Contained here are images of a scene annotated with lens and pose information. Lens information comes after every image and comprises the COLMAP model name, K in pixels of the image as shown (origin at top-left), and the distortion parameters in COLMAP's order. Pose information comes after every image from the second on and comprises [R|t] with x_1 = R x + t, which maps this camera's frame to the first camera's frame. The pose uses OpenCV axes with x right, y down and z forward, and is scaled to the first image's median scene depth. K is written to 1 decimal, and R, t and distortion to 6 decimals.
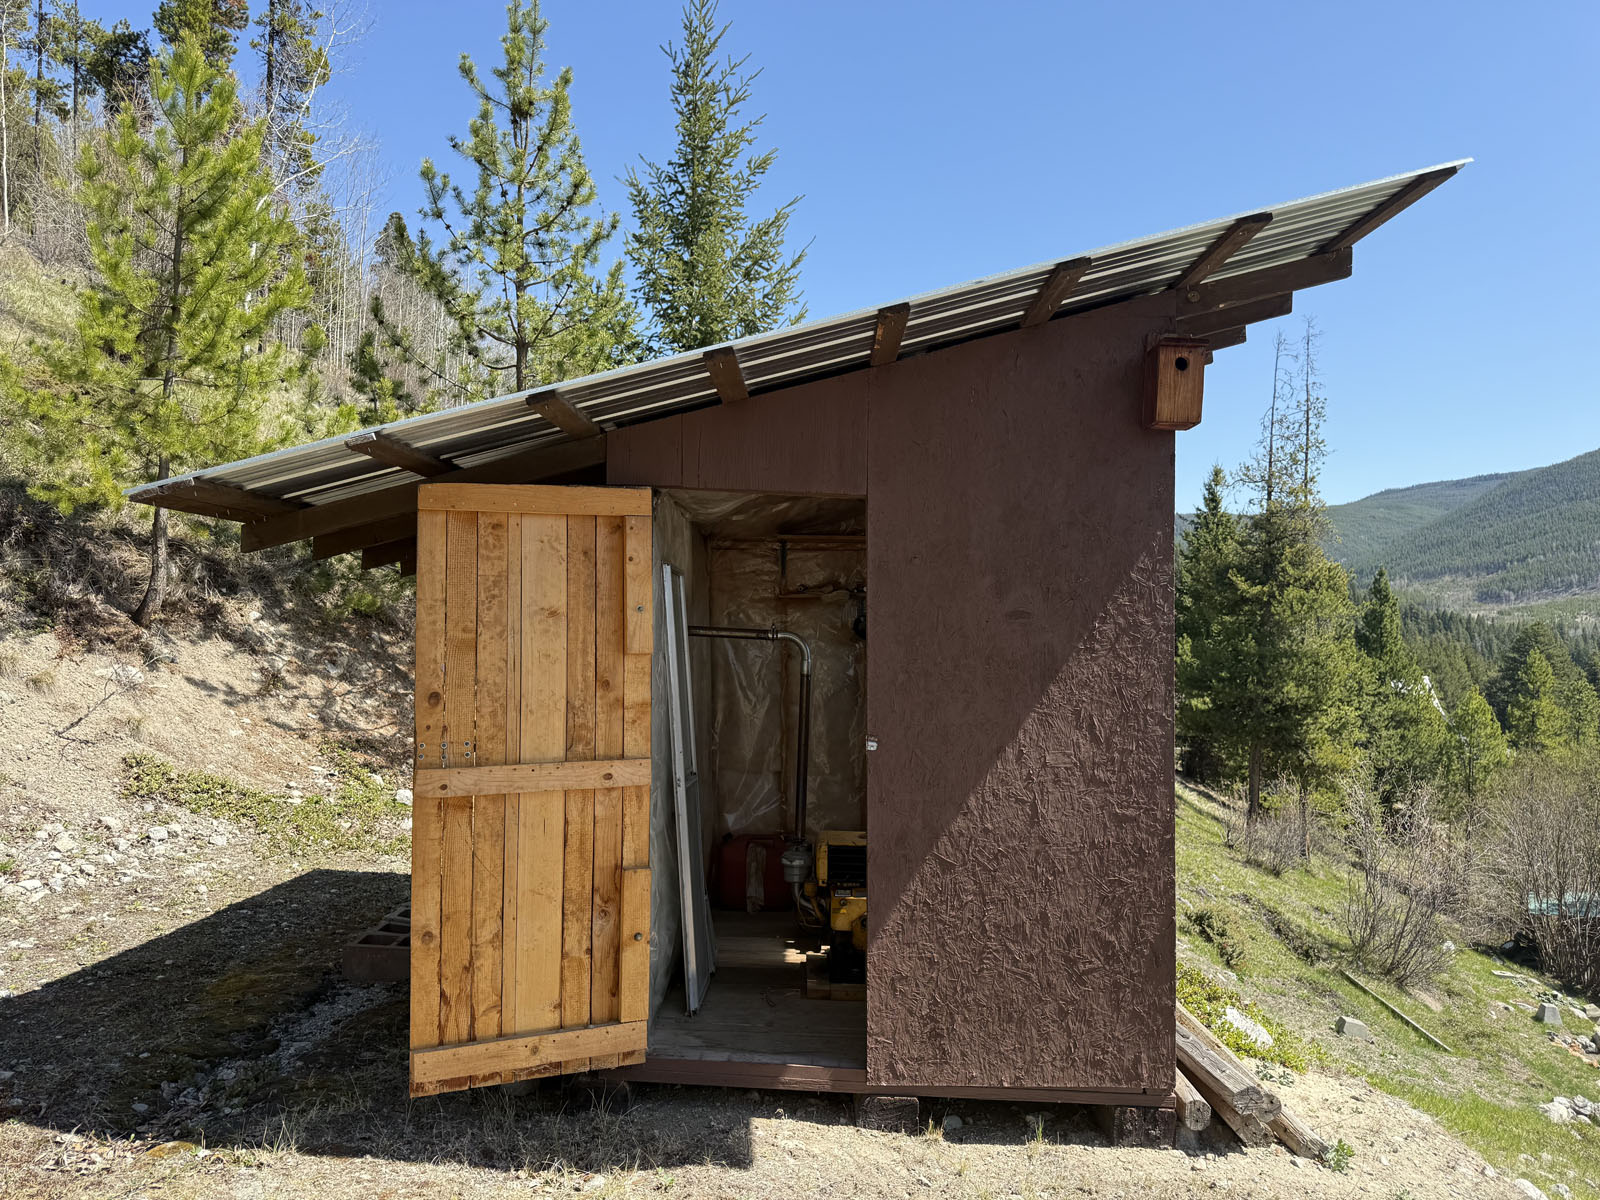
lens RADIAL K [[1126.4, 0, 800.0], [0, 1126.4, 600.0], [0, 0, 1]] dist [0.026910, -0.065692]
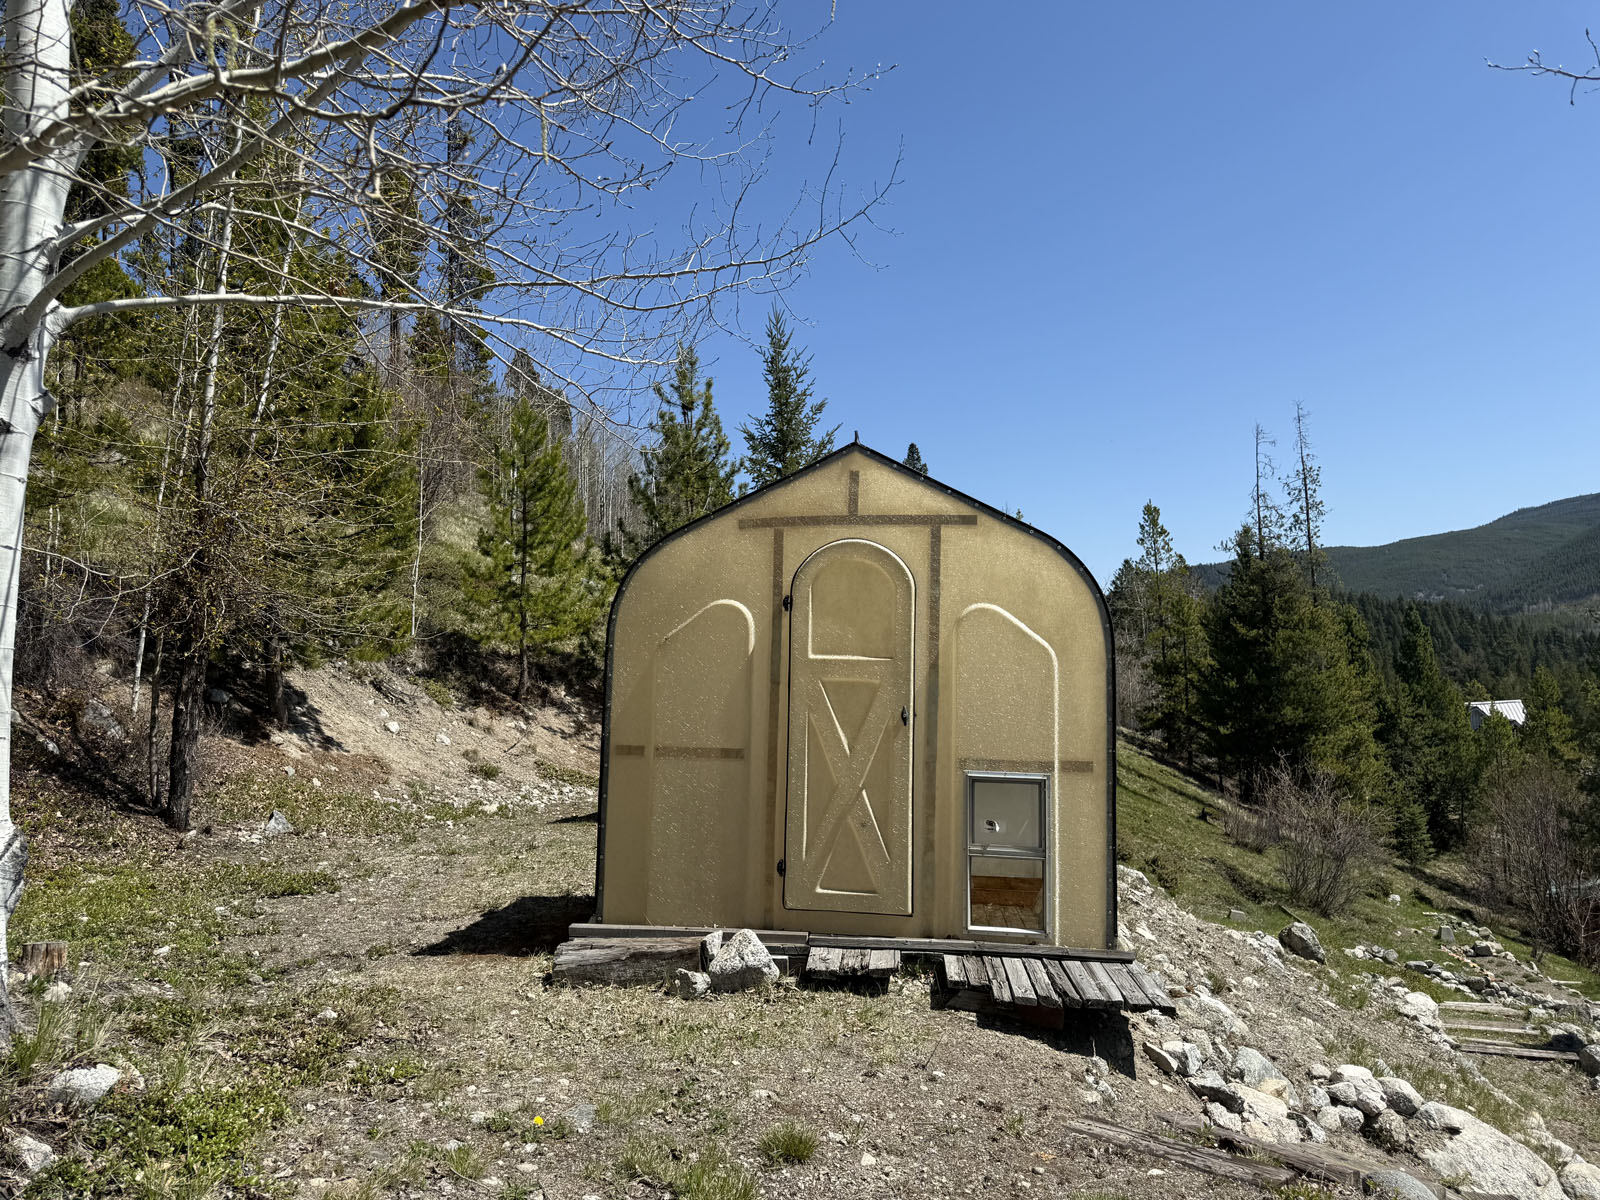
lens RADIAL K [[1151.2, 0, 819.5], [0, 1151.2, 605.0], [0, 0, 1]] dist [0.063384, -0.046894]
pose [[0.994449, -0.070954, -0.077692, 0.256445], [0.066577, 0.996120, -0.057552, 0.017051], [0.081474, 0.052060, 0.995315, -2.417897]]
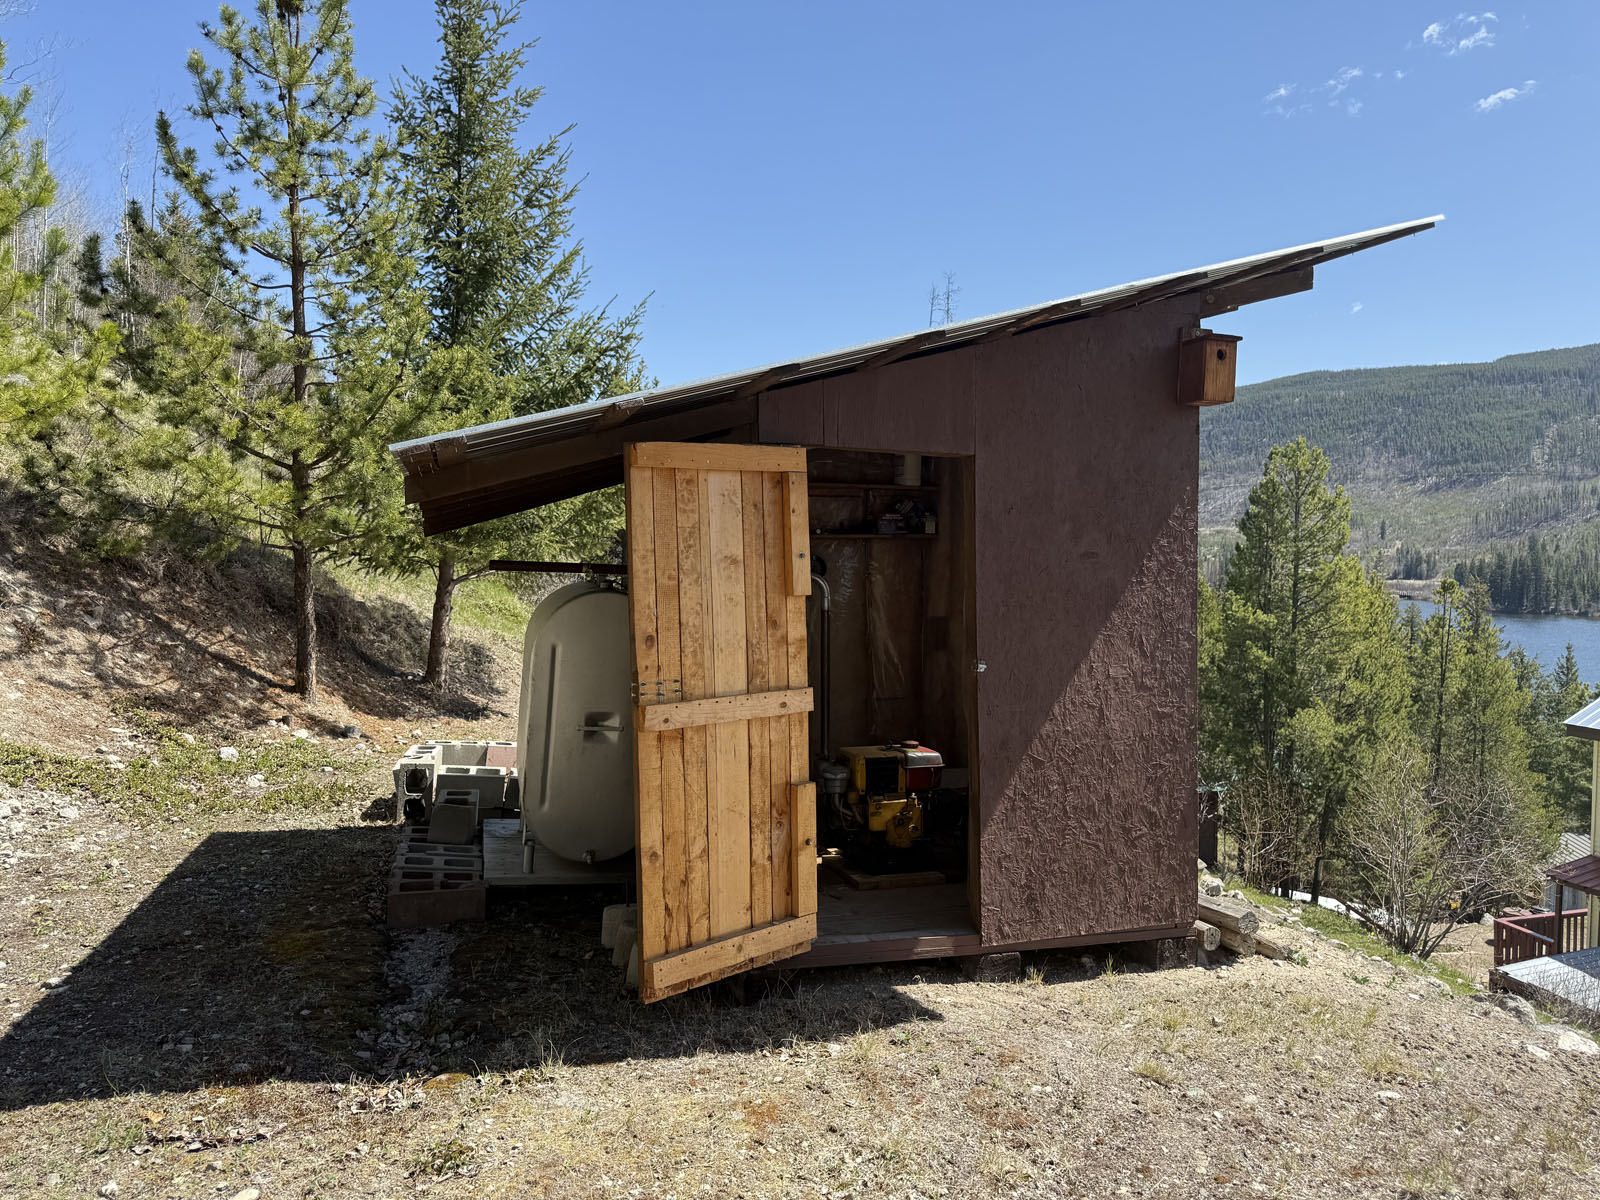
lens RADIAL K [[1139.4, 0, 768.7], [0, 1139.4, 594.2], [0, 0, 1]] dist [0.012882, -0.010866]
pose [[0.950774, -0.026177, 0.308778, -0.520796], [0.008946, 0.998329, 0.057089, -0.018389], [-0.309757, -0.051516, 0.949419, -0.067667]]
